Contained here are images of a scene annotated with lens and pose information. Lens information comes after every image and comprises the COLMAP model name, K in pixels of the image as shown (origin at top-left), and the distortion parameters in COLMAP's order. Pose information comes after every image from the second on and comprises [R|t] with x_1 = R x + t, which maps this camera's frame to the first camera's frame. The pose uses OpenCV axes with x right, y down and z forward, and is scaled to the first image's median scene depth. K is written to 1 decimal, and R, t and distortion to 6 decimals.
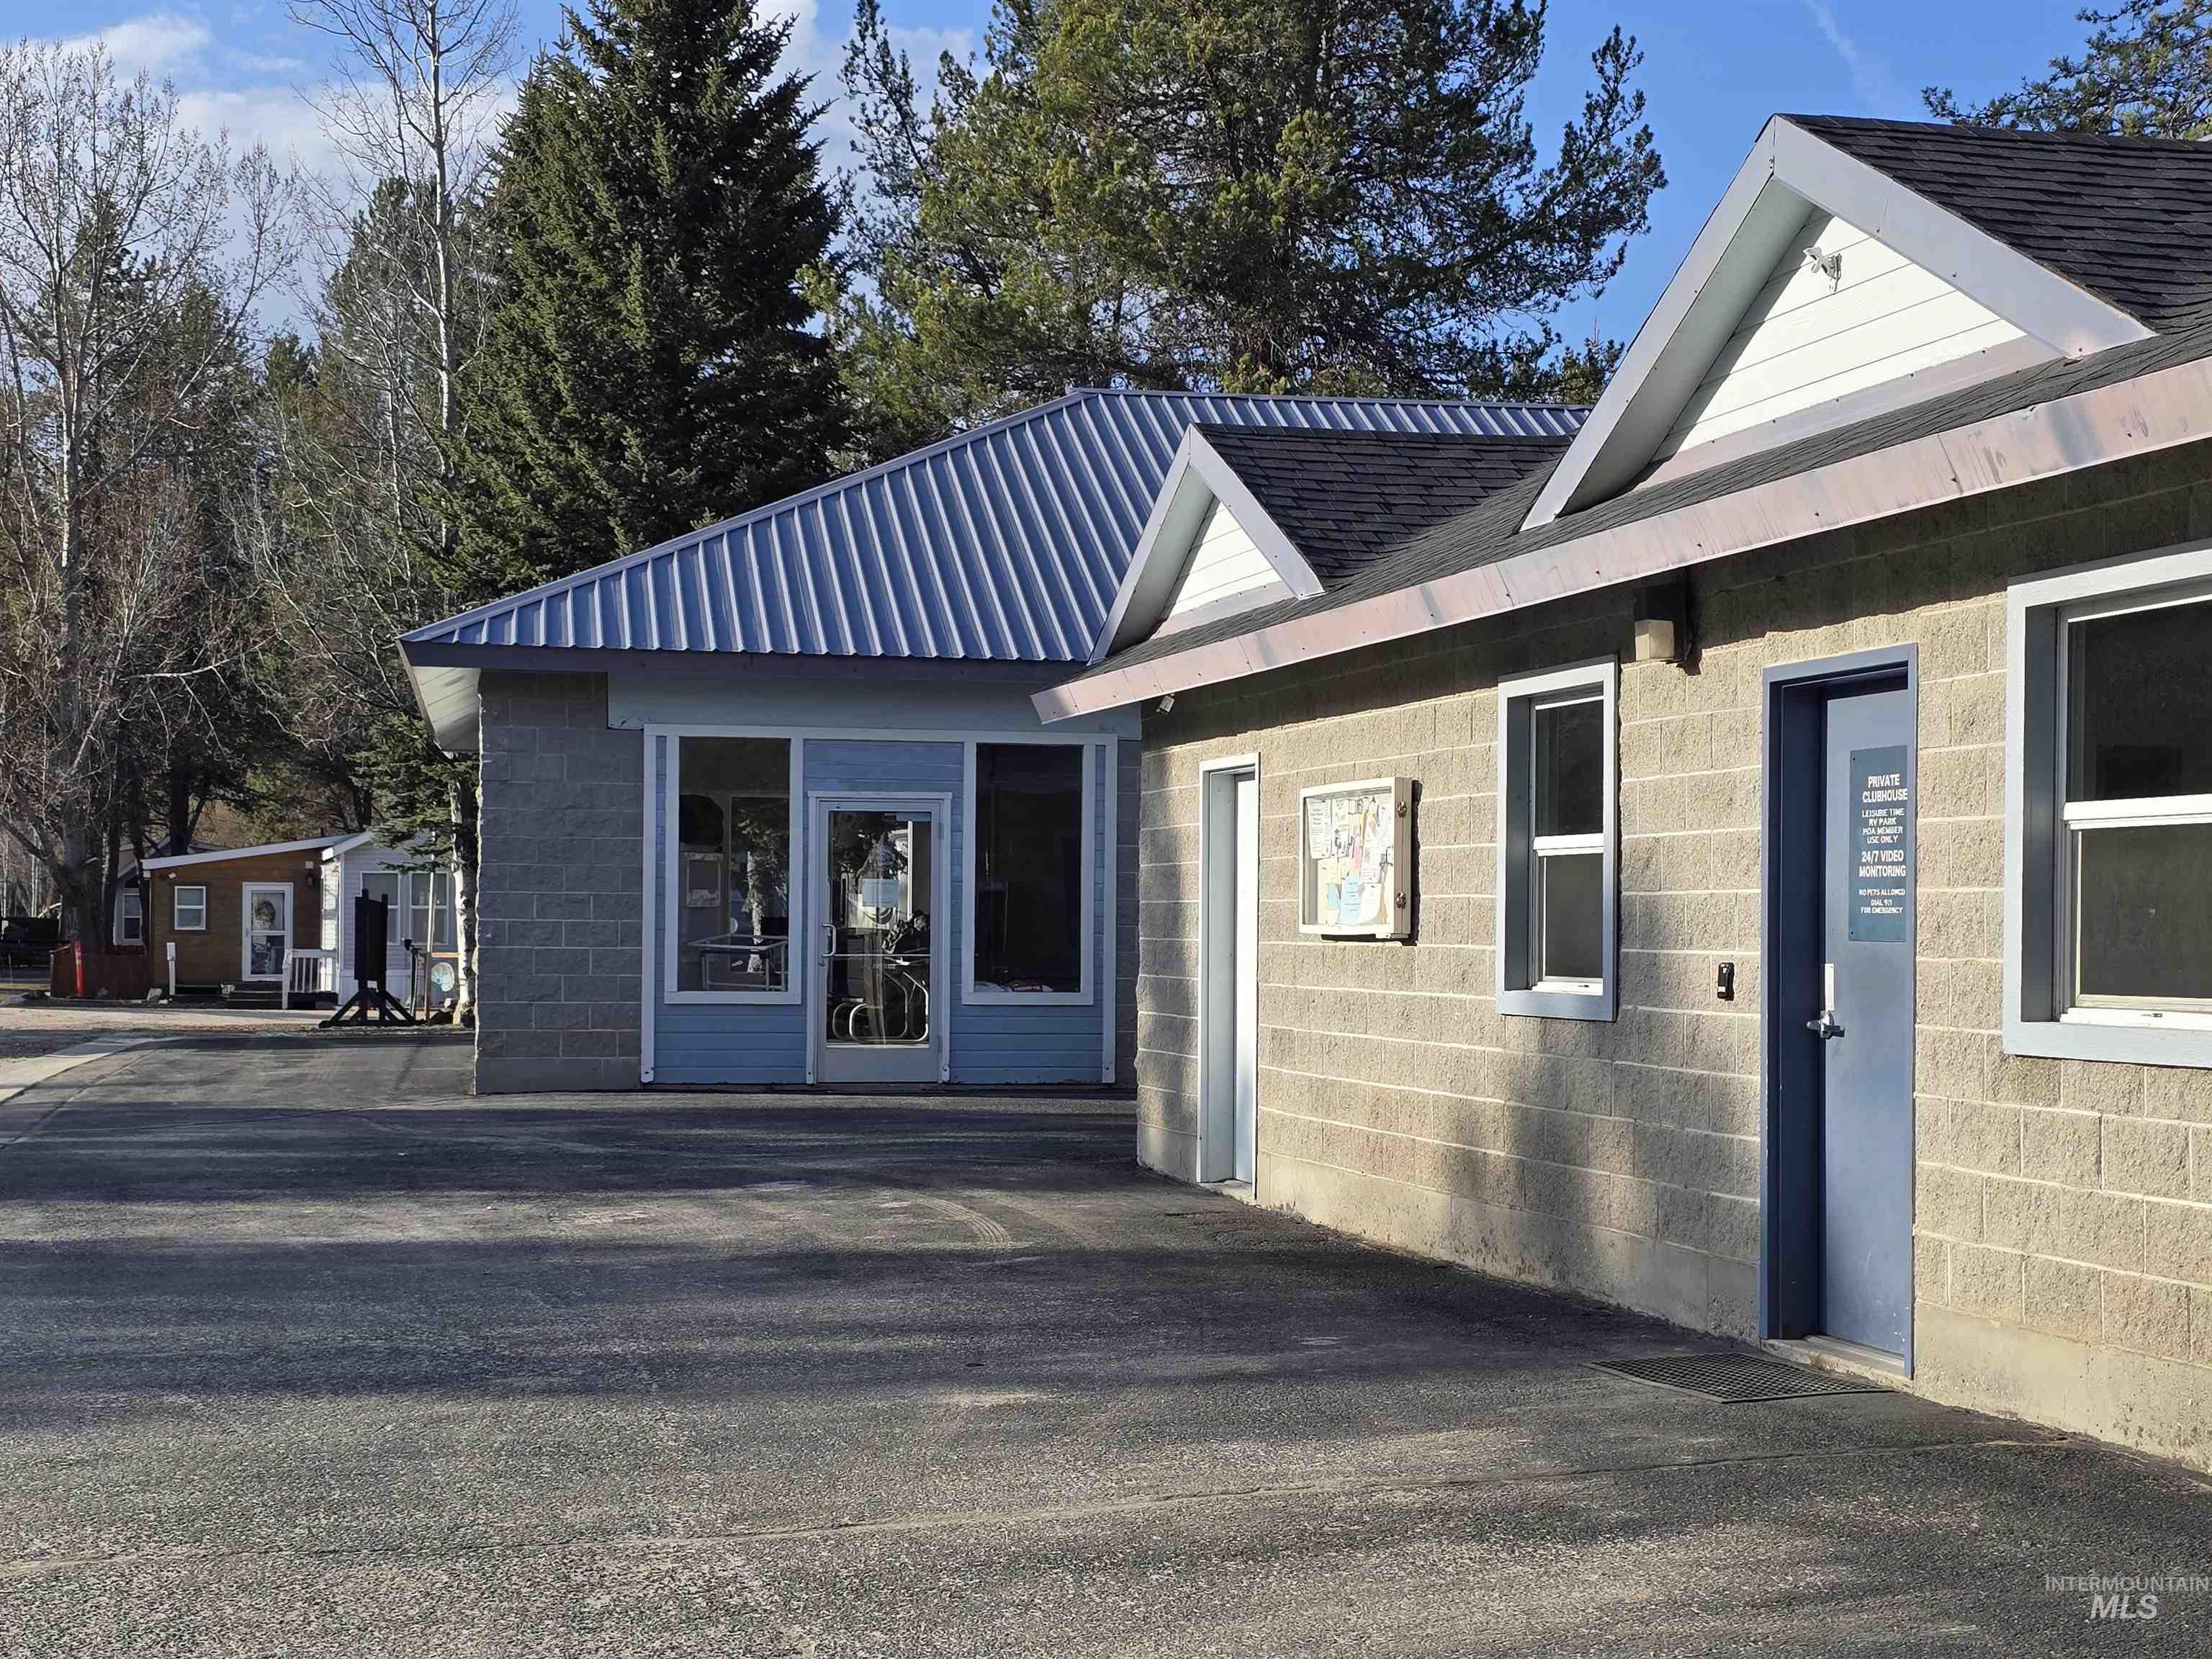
lens RADIAL K [[3334.8, 0, 1102.7], [0, 3334.8, 839.4], [0, 0, 1]] dist [0.140969, 0.000000]
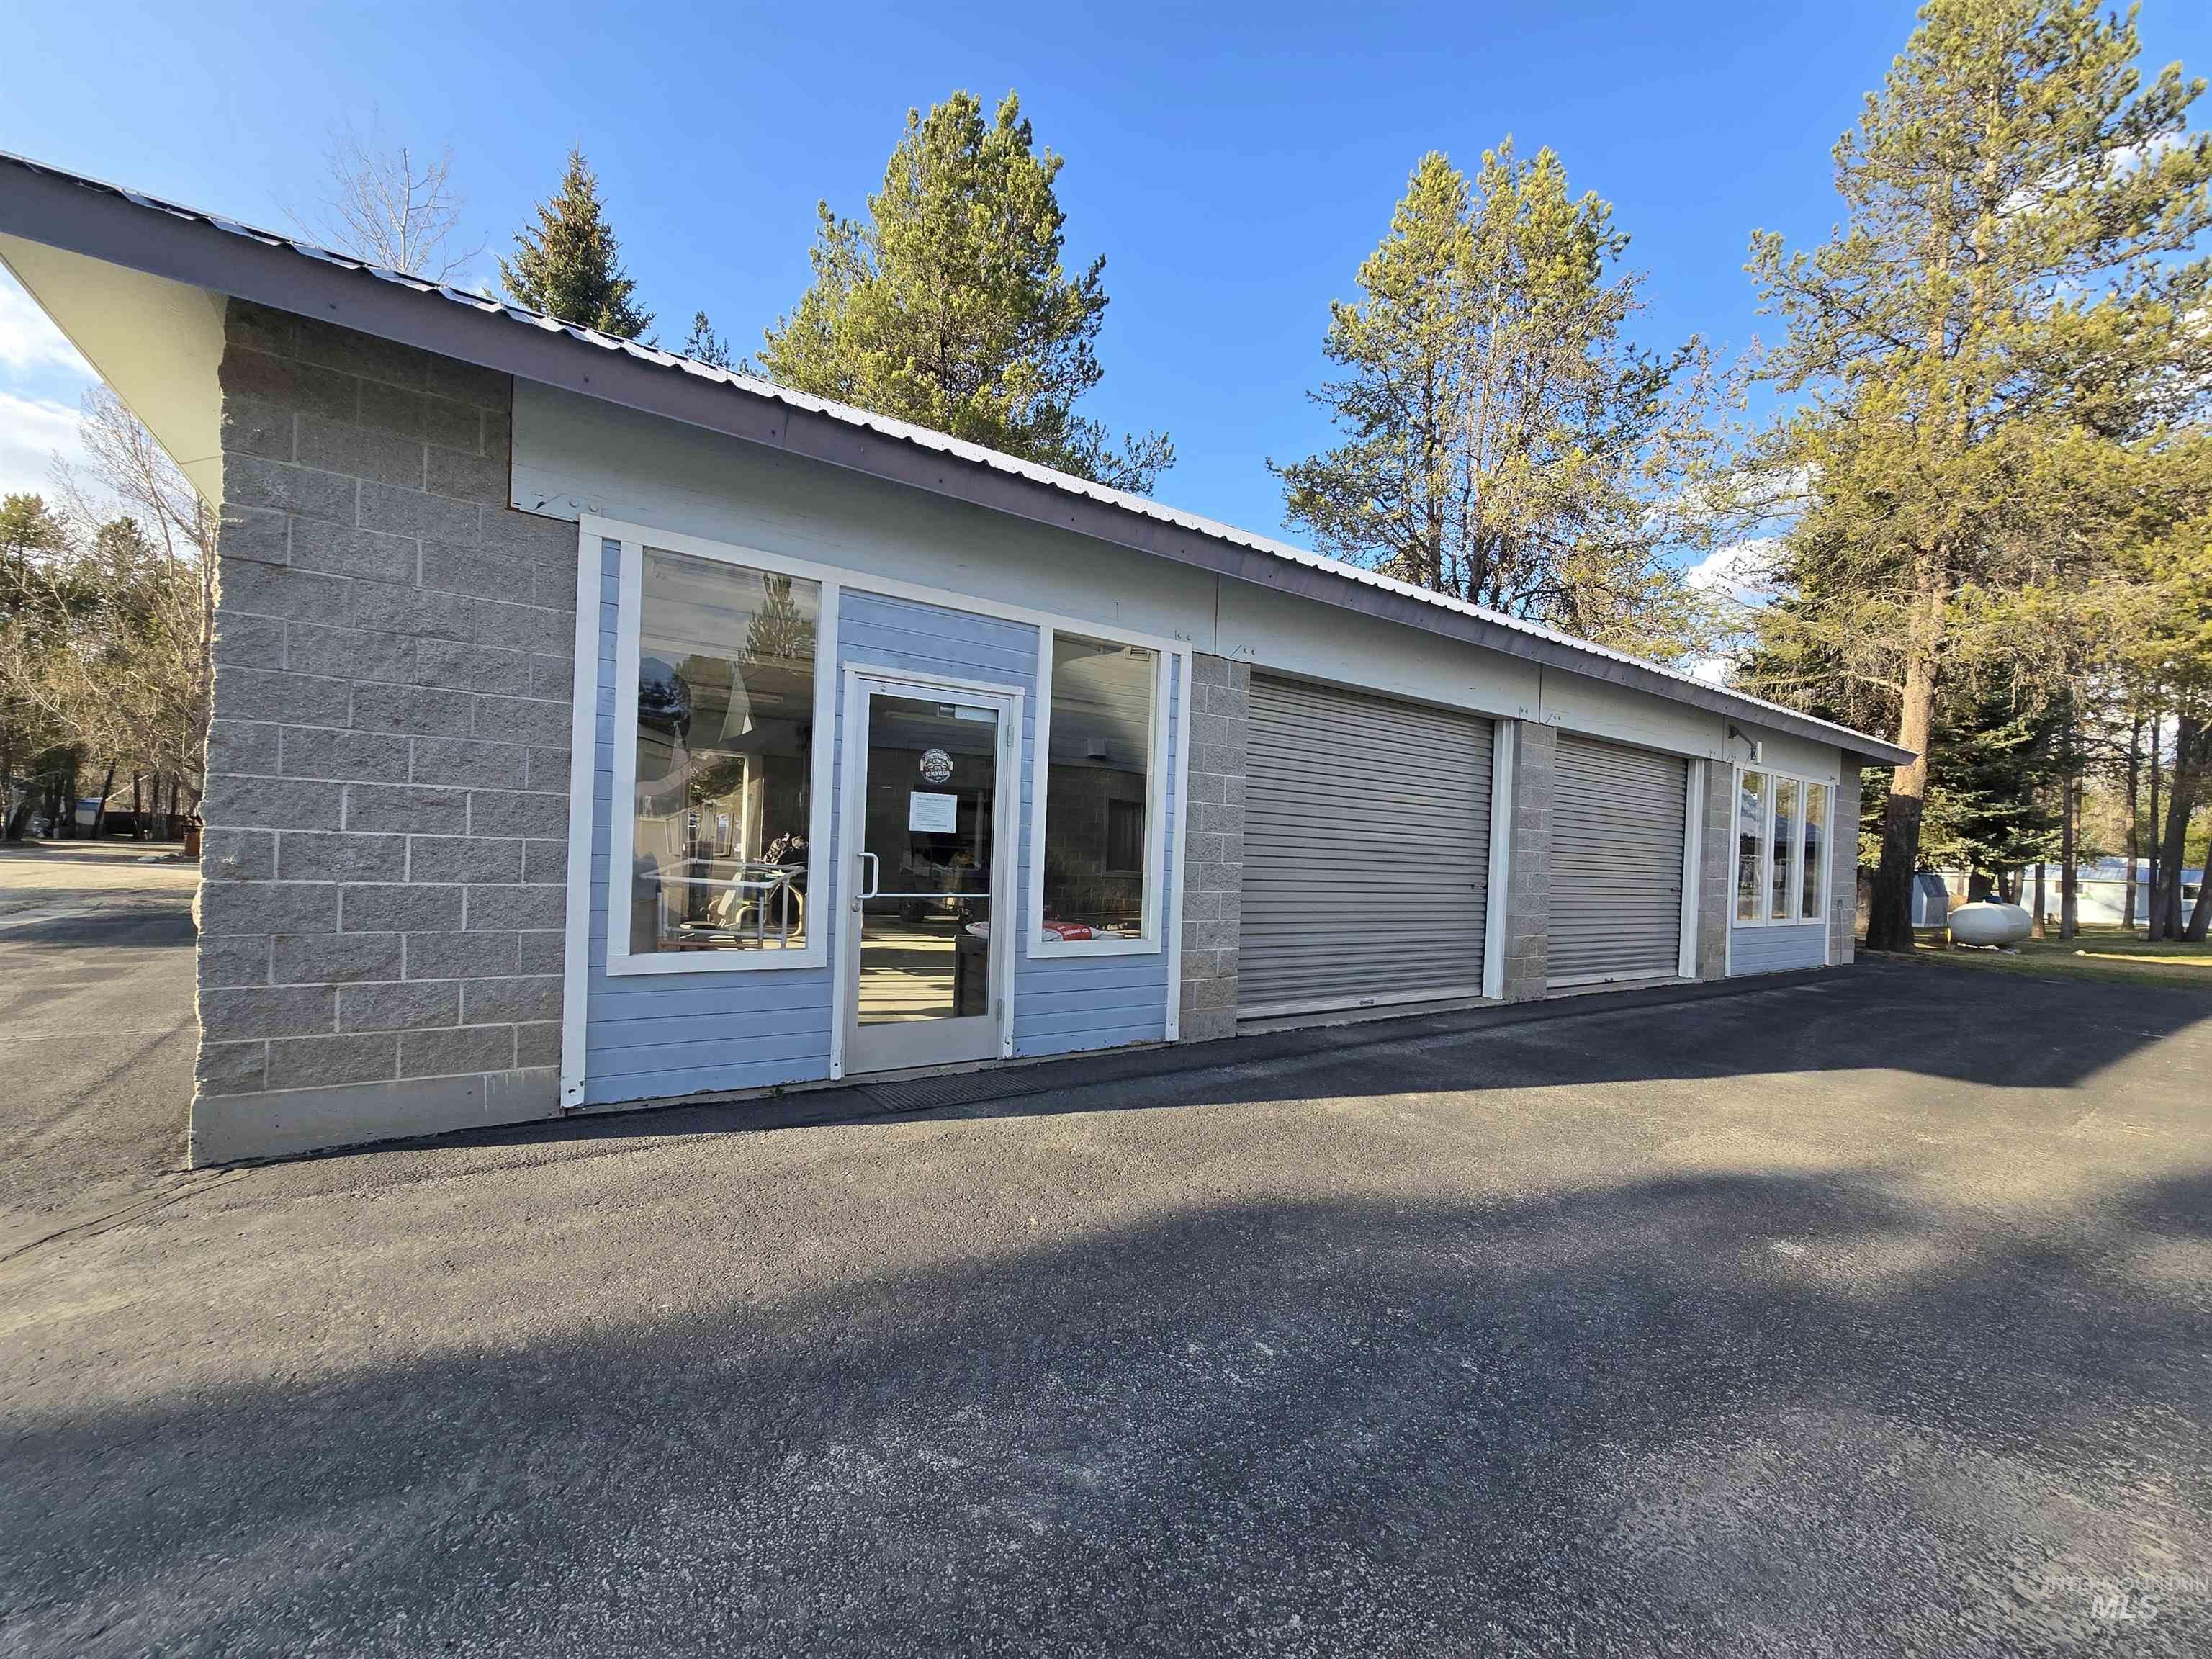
lens RADIAL K [[891.5, 0, 1101.6], [0, 891.5, 847.4], [0, 0, 1]] dist [-0.004294, 0.000100]
pose [[0.906028, 0.025758, 0.422432, -0.118056], [-0.040217, 0.998869, 0.025352, 0.017571], [-0.421302, -0.039959, 0.906040, 0.811319]]
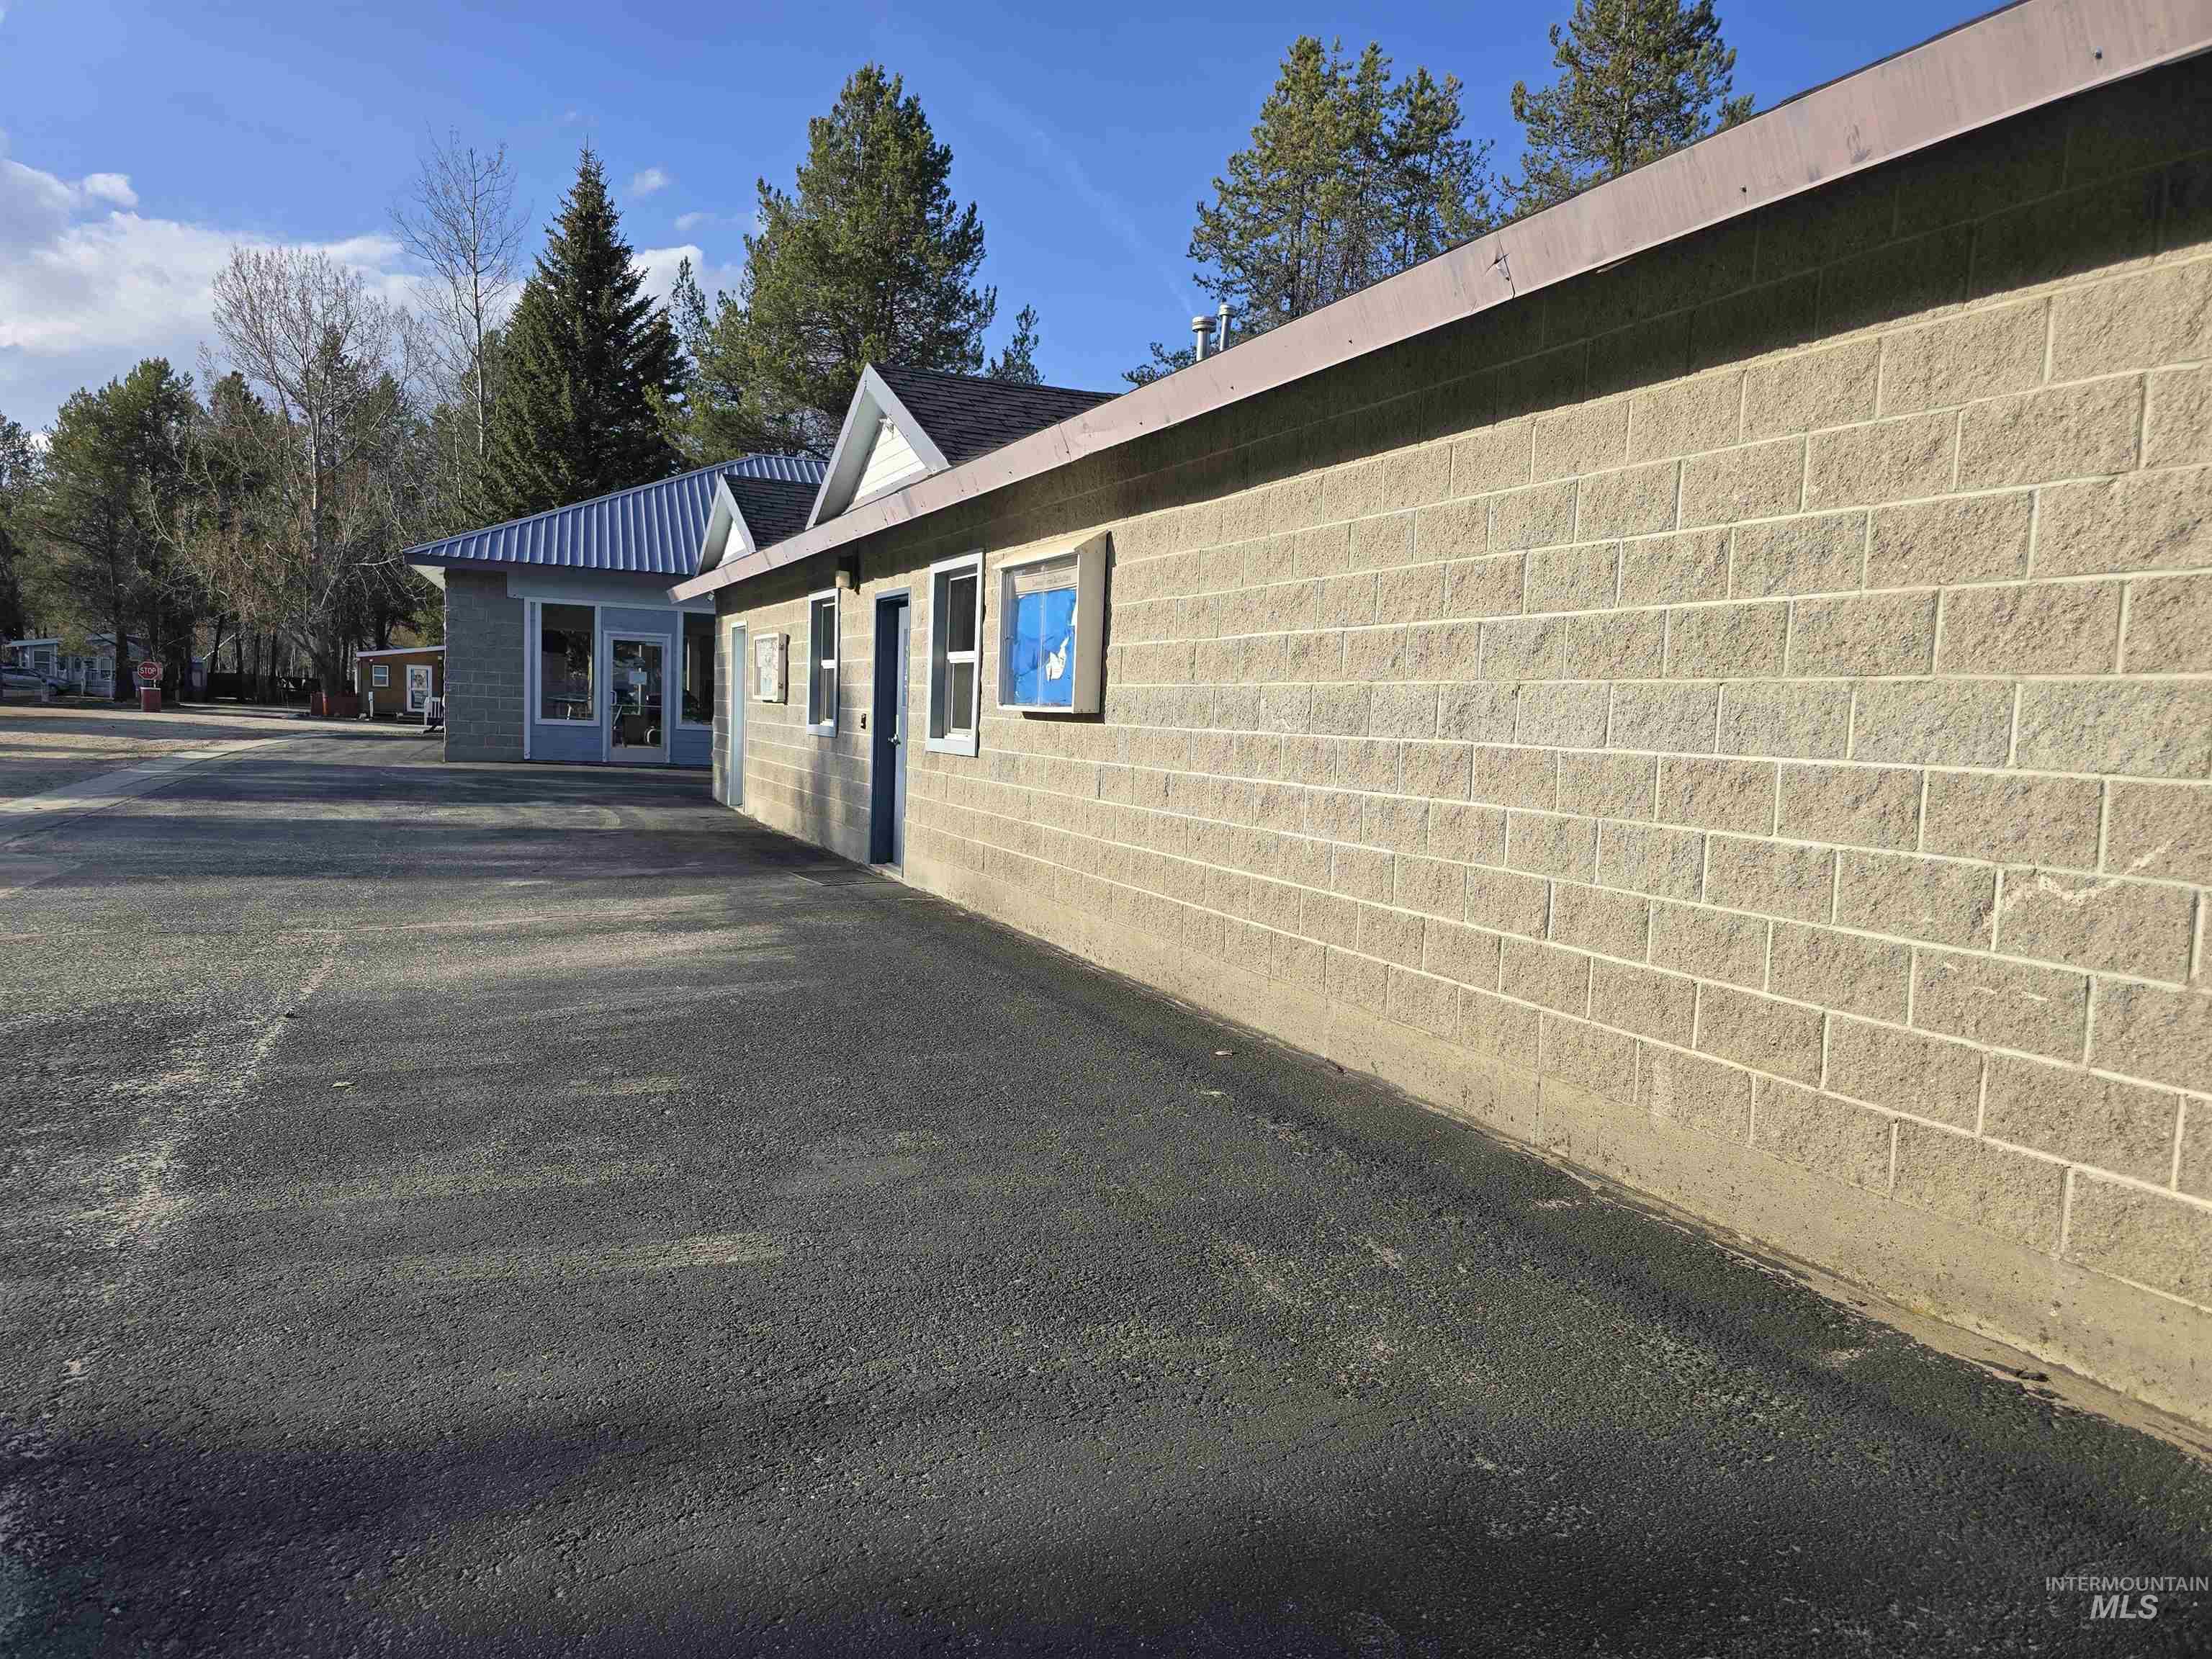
lens RADIAL K [[1491.7, 0, 1108.5], [0, 1491.7, 834.3], [0, 0, 1]] dist [0.056192, -0.044845]
pose [[0.986731, 0.020261, 0.161095, 0.086270], [-0.037912, 0.993507, 0.107266, 0.000152], [-0.157876, -0.111950, 0.981092, -0.052151]]
